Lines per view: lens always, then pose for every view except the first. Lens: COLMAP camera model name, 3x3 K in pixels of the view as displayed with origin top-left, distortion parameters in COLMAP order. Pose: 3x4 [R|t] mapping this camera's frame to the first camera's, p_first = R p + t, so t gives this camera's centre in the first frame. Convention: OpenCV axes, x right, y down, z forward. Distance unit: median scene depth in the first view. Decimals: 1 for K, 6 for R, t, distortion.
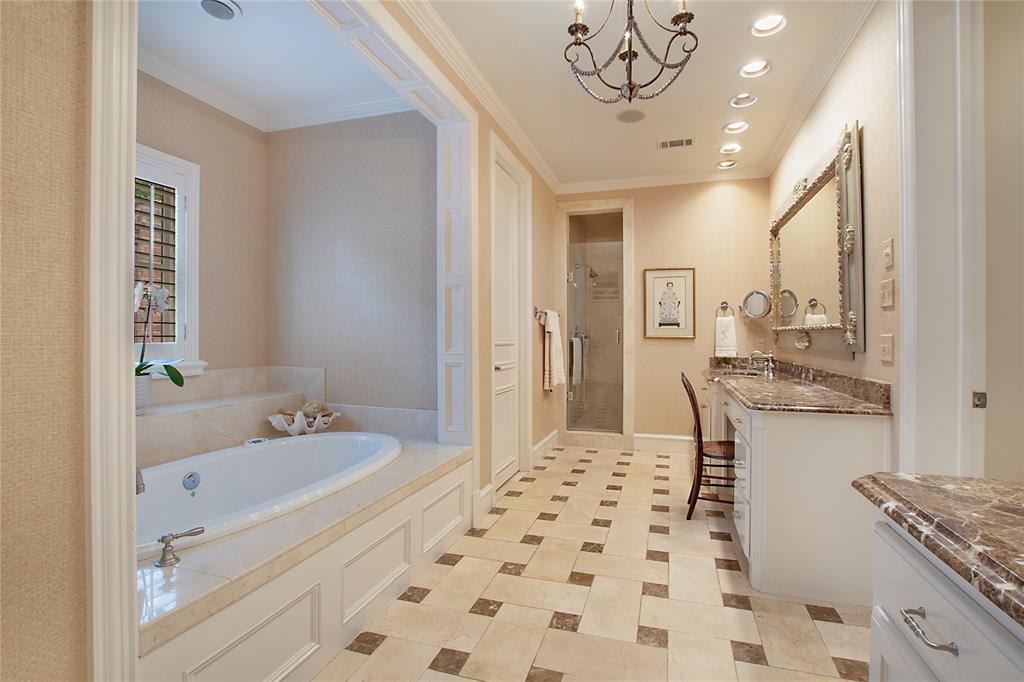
lens RADIAL K [[473.1, 0, 525.9], [0, 473.1, 333.3], [0, 0, 1]] dist [-0.023539, 0.000247]
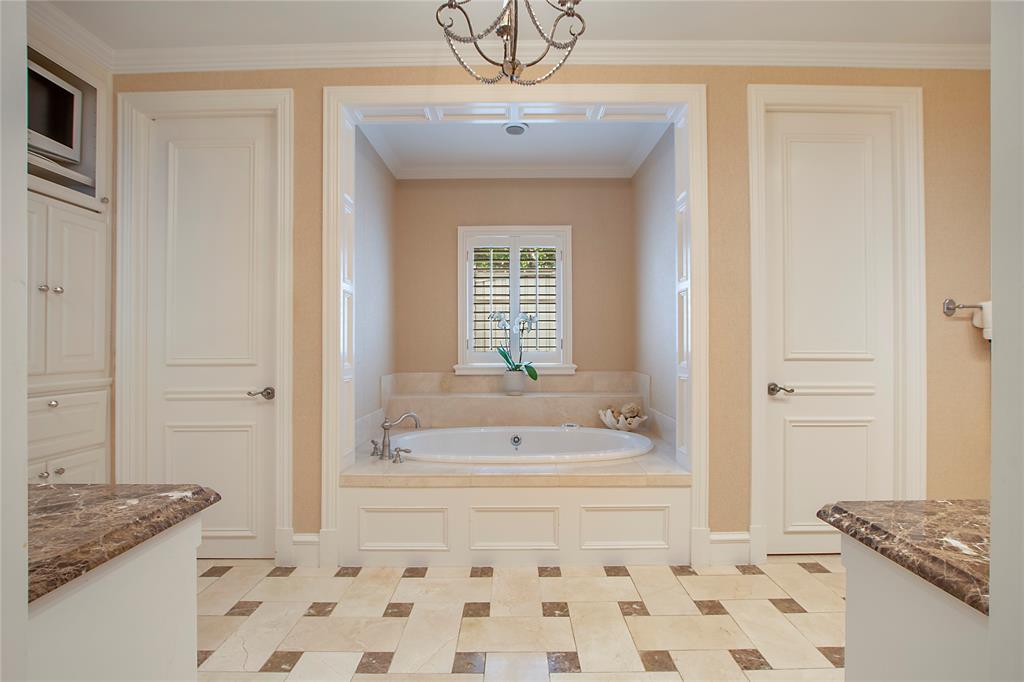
lens RADIAL K [[464.4, 0, 515.3], [0, 464.4, 343.1], [0, 0, 1]] dist [-0.020845, 0.000265]
pose [[0.290793, -0.006629, -0.956763, 0.604310], [0.005541, 0.999971, -0.005244, 0.001163], [0.956770, -0.003776, 0.290821, 0.433541]]
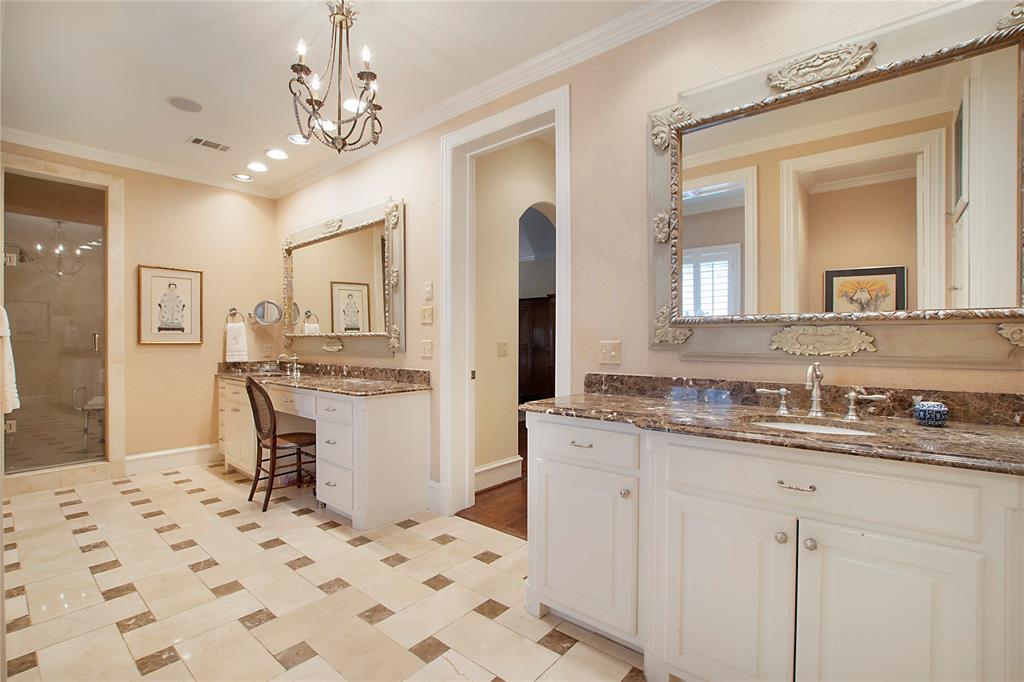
lens RADIAL K [[464.4, 0, 515.3], [0, 464.4, 343.1], [0, 0, 1]] dist [-0.020845, 0.000265]
pose [[0.393602, -0.007055, 0.919254, -0.407653], [-0.002711, 0.999957, 0.008835, -0.002047], [-0.919277, -0.005970, 0.393566, 0.055006]]
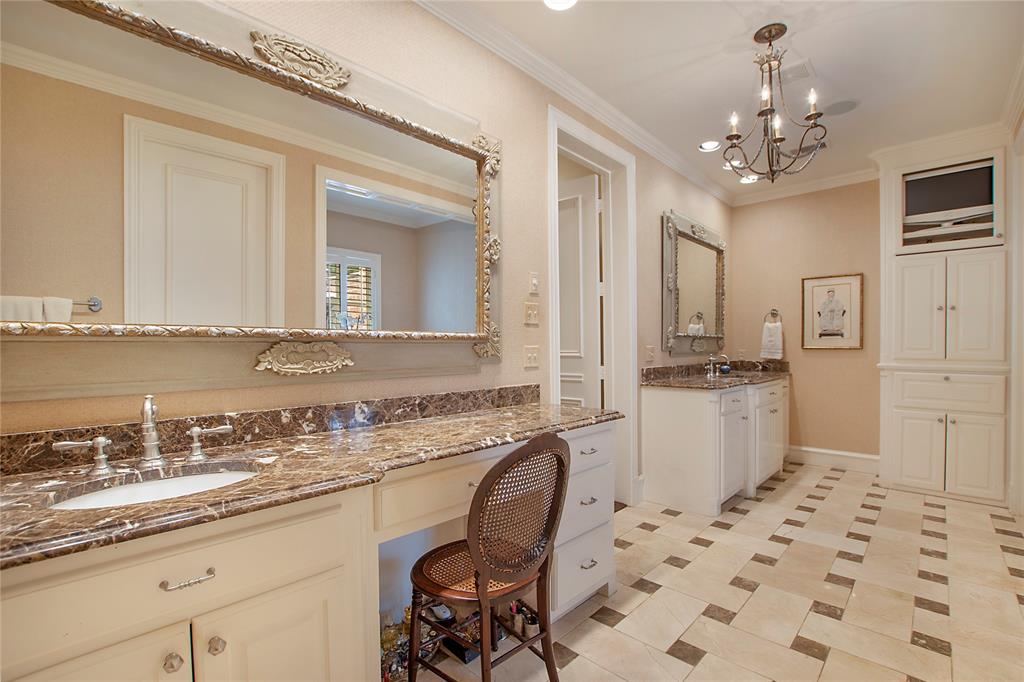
lens RADIAL K [[464.4, 0, 515.3], [0, 464.4, 343.1], [0, 0, 1]] dist [-0.020845, 0.000265]
pose [[-0.896742, 0.005765, 0.442517, 0.171300], [0.002647, 0.999967, -0.007665, 0.003305], [-0.442546, -0.005702, -0.896728, 1.497371]]
